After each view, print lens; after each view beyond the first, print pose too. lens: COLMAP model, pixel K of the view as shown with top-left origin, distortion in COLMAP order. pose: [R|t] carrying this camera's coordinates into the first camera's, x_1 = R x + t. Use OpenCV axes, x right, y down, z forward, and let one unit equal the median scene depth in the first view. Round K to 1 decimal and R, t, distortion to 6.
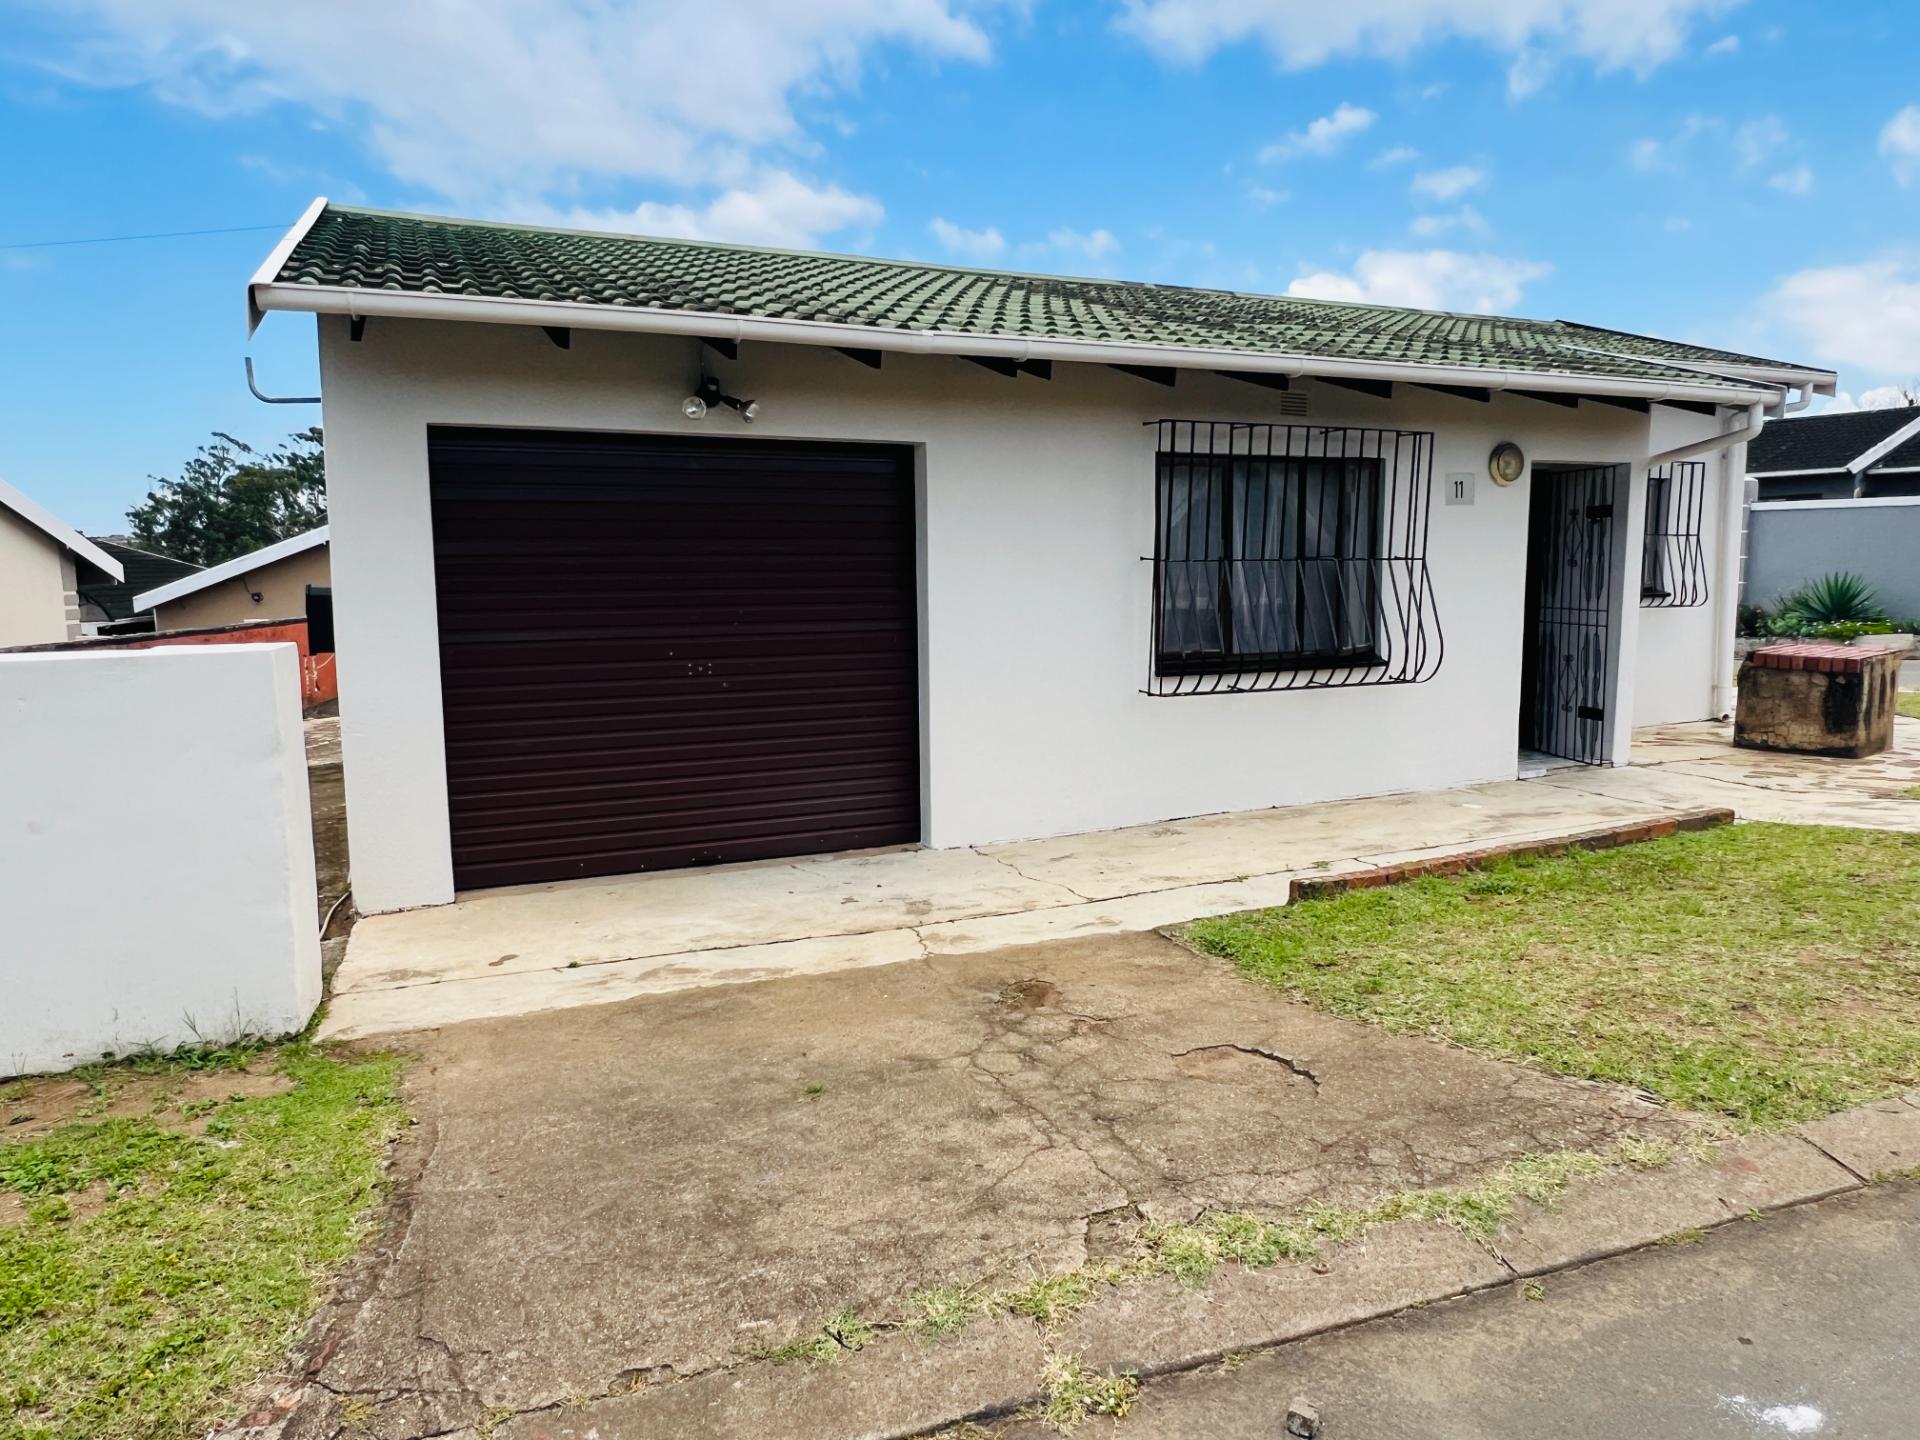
lens RADIAL K [[1230.9, 0, 950.4], [0, 1230.9, 726.6], [0, 0, 1]] dist [0.003023, -0.005844]
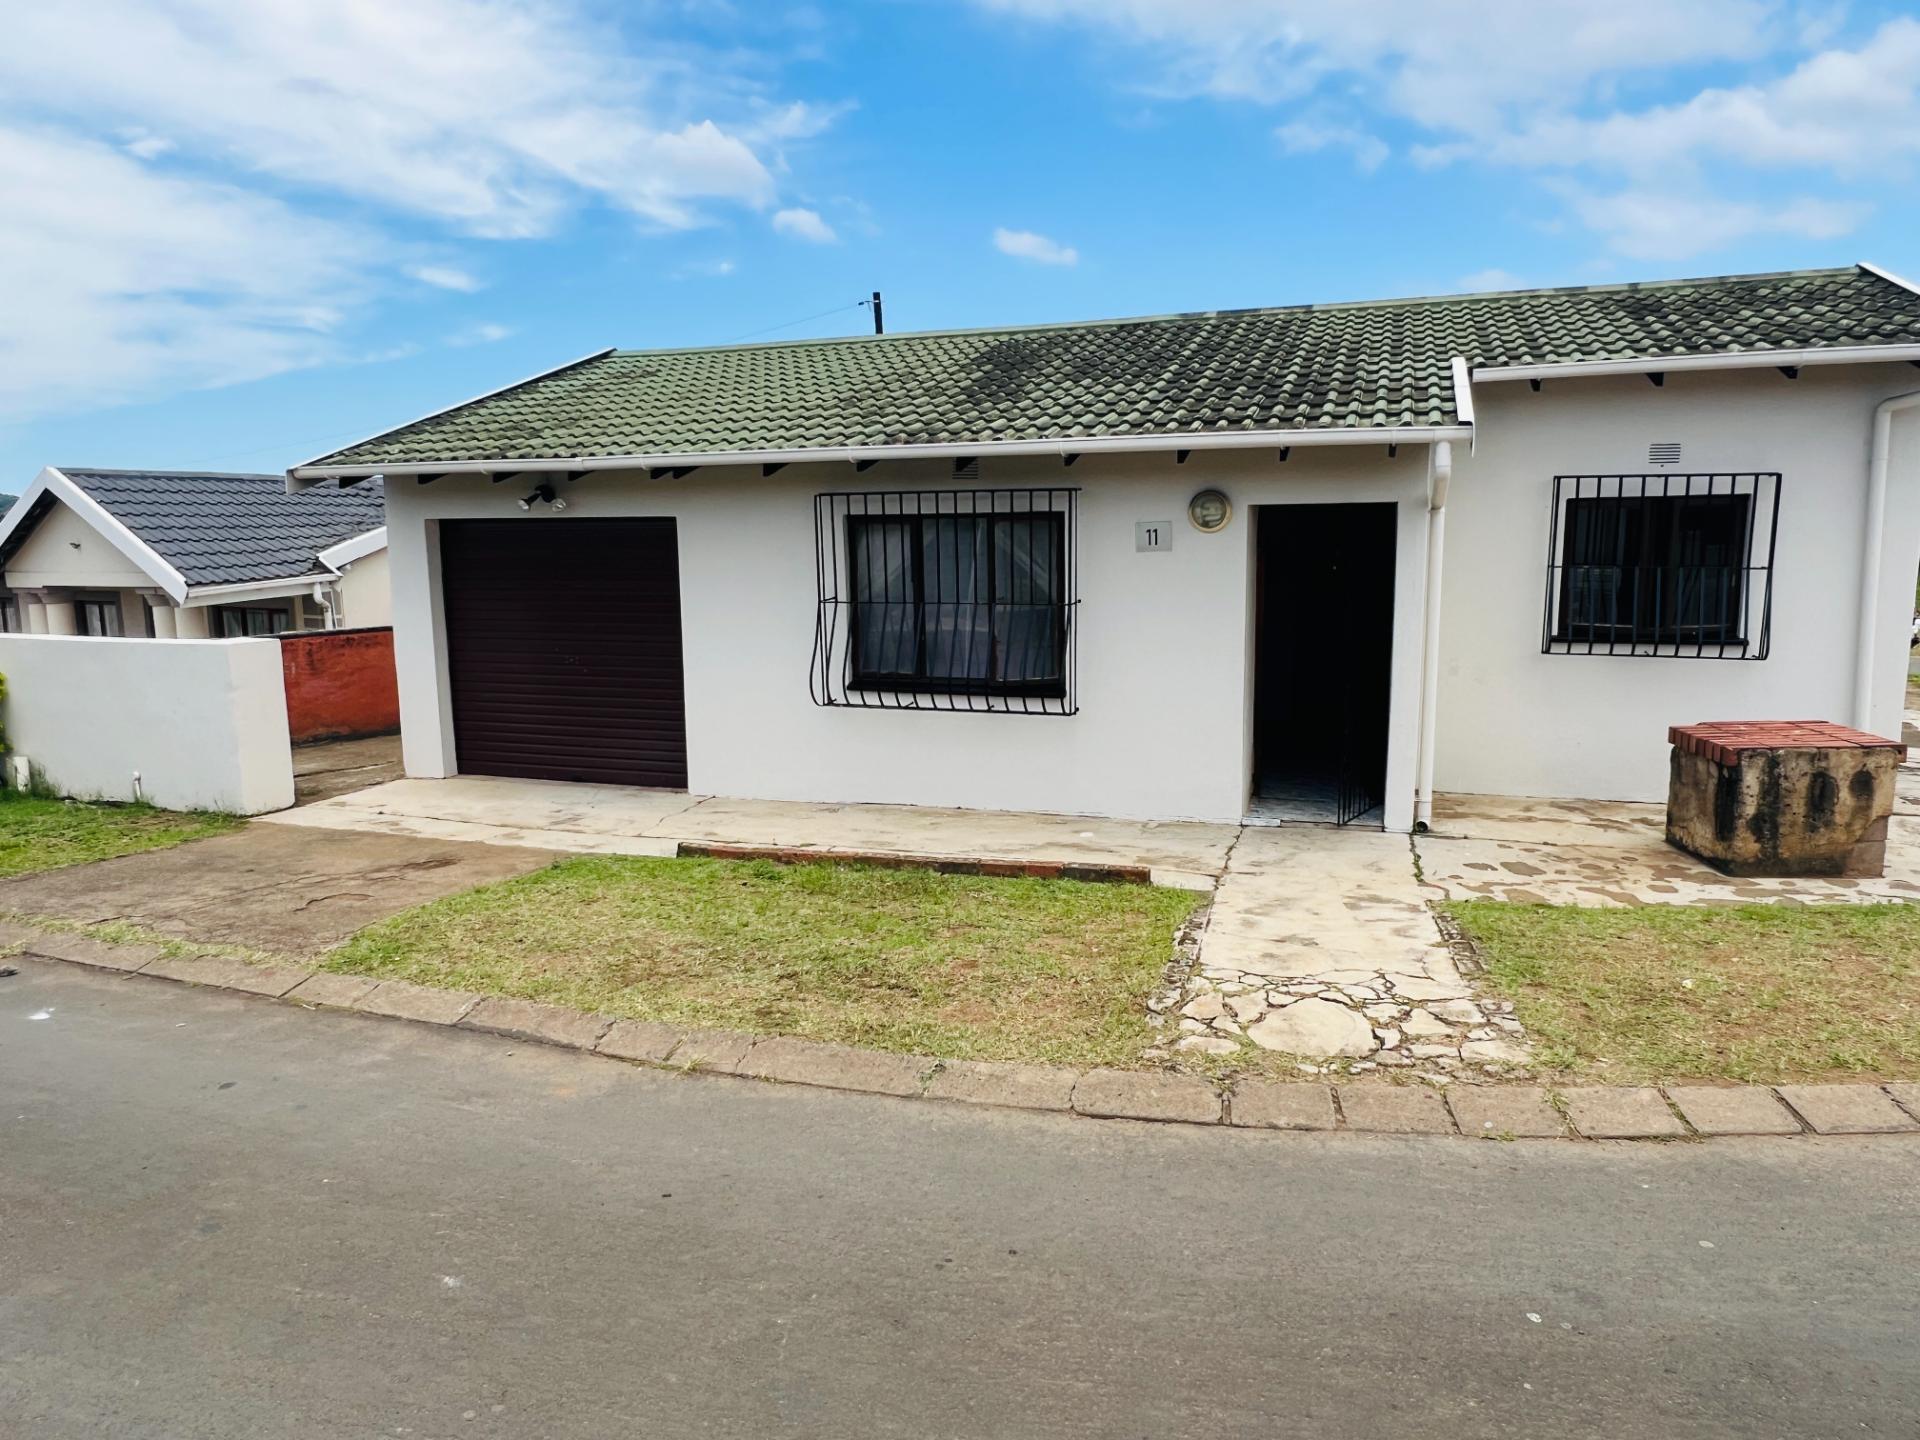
lens RADIAL K [[1230.9, 0, 958.0], [0, 1230.9, 724.3], [0, 0, 1]] dist [0.003023, -0.005844]
pose [[0.729031, 0.108574, -0.675815, 1.125858], [-0.079845, 0.994088, 0.073575, -0.108902], [0.679808, 0.000322, 0.733390, 0.134899]]
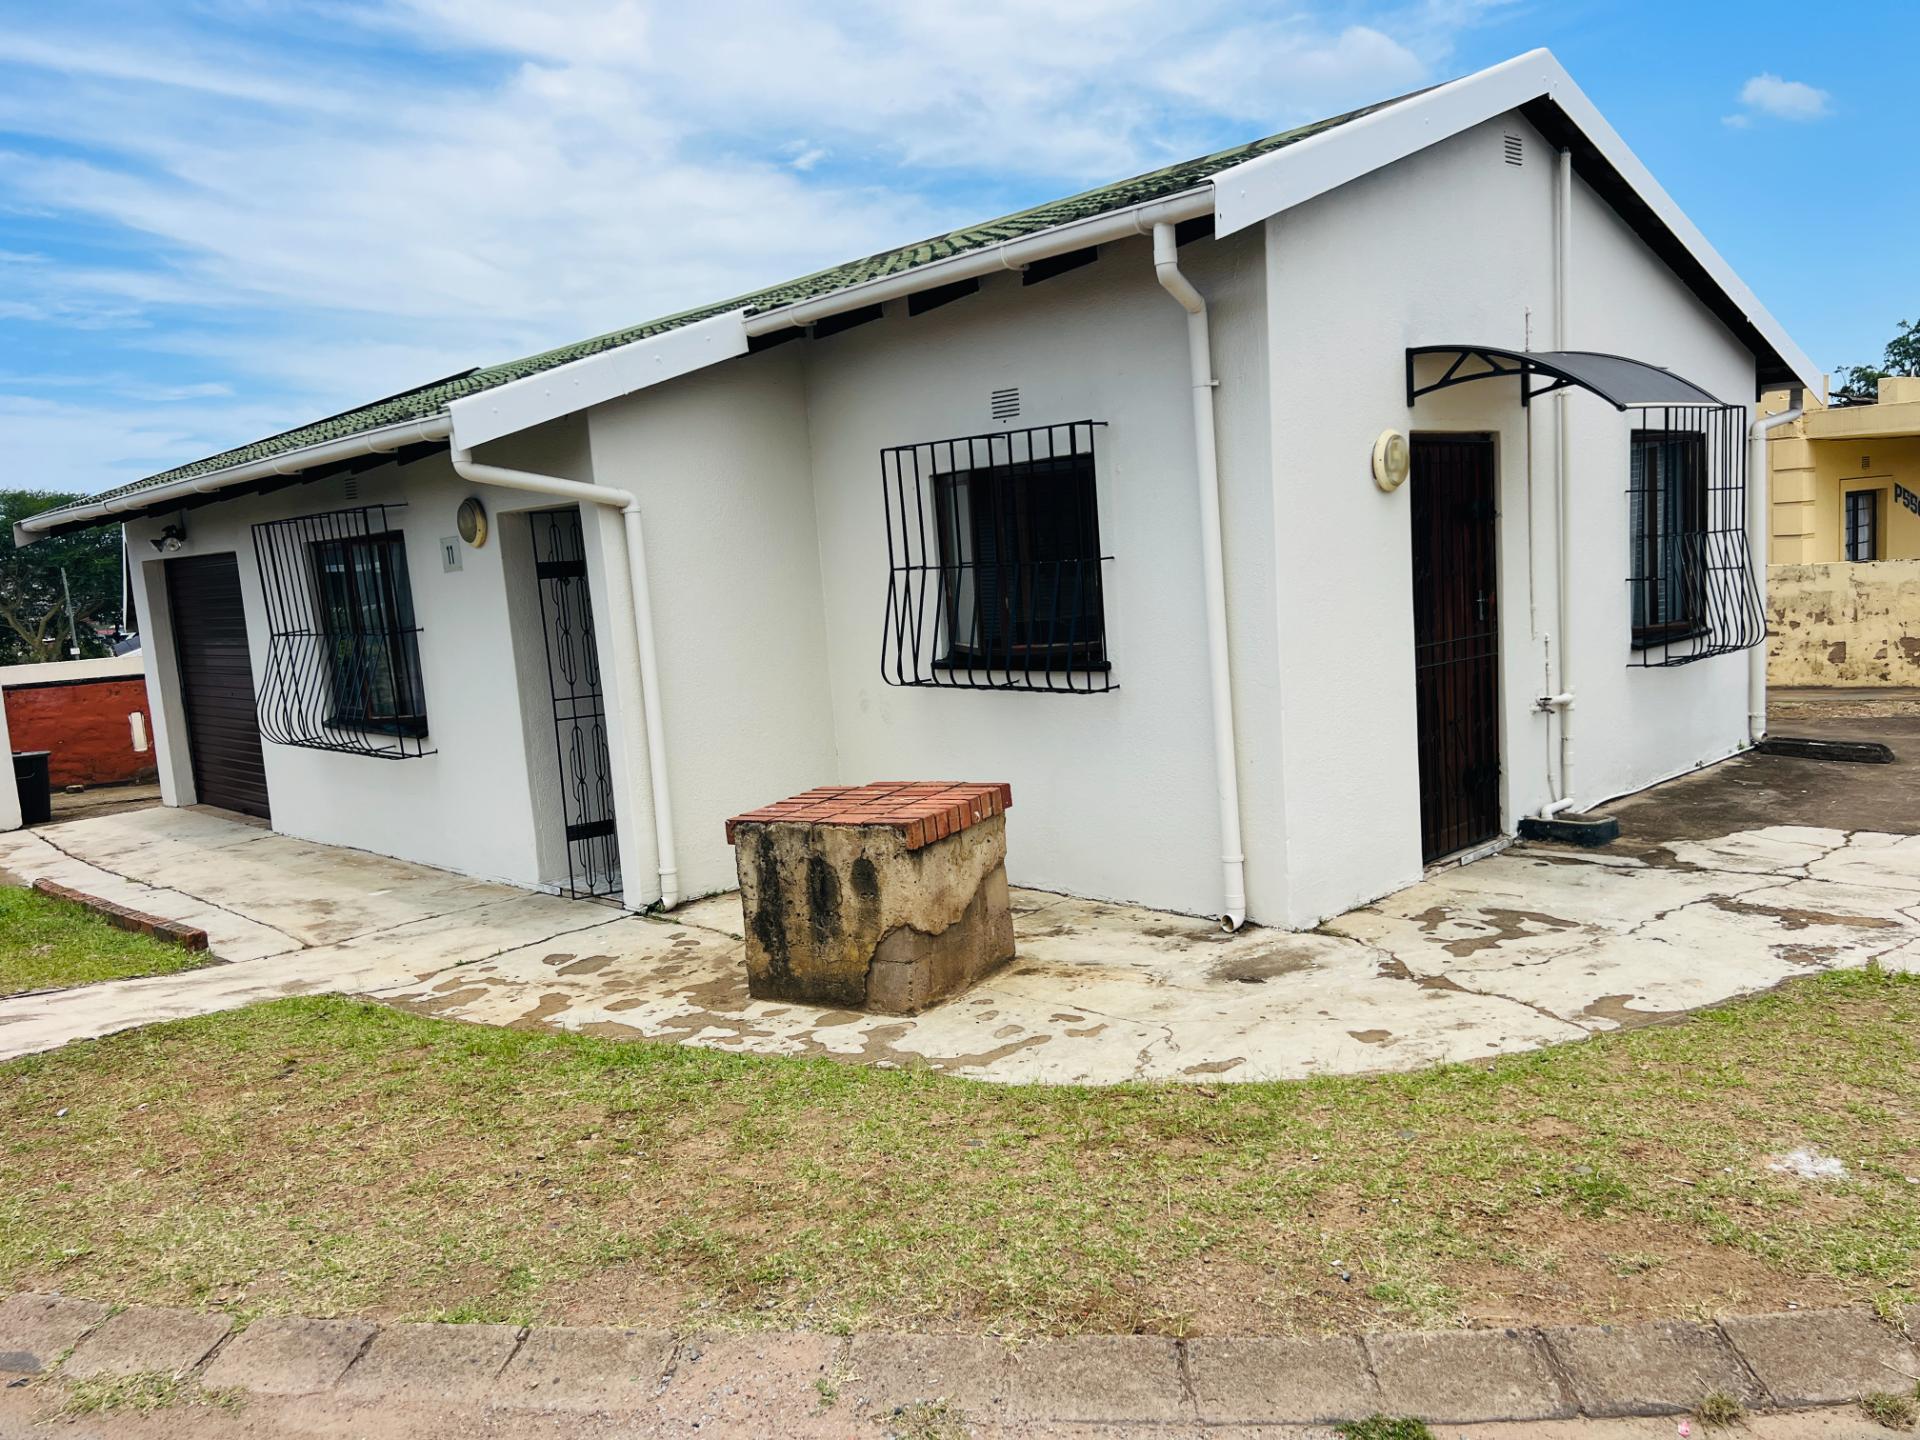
lens RADIAL K [[1451.0, 0, 969.1], [0, 1451.0, 713.6], [0, 0, 1]] dist [0.008336, -0.005075]
pose [[0.361478, 0.094655, -0.927563, 1.728029], [-0.048548, 0.995395, 0.082658, -0.202910], [0.931116, 0.015153, 0.364409, 1.071776]]
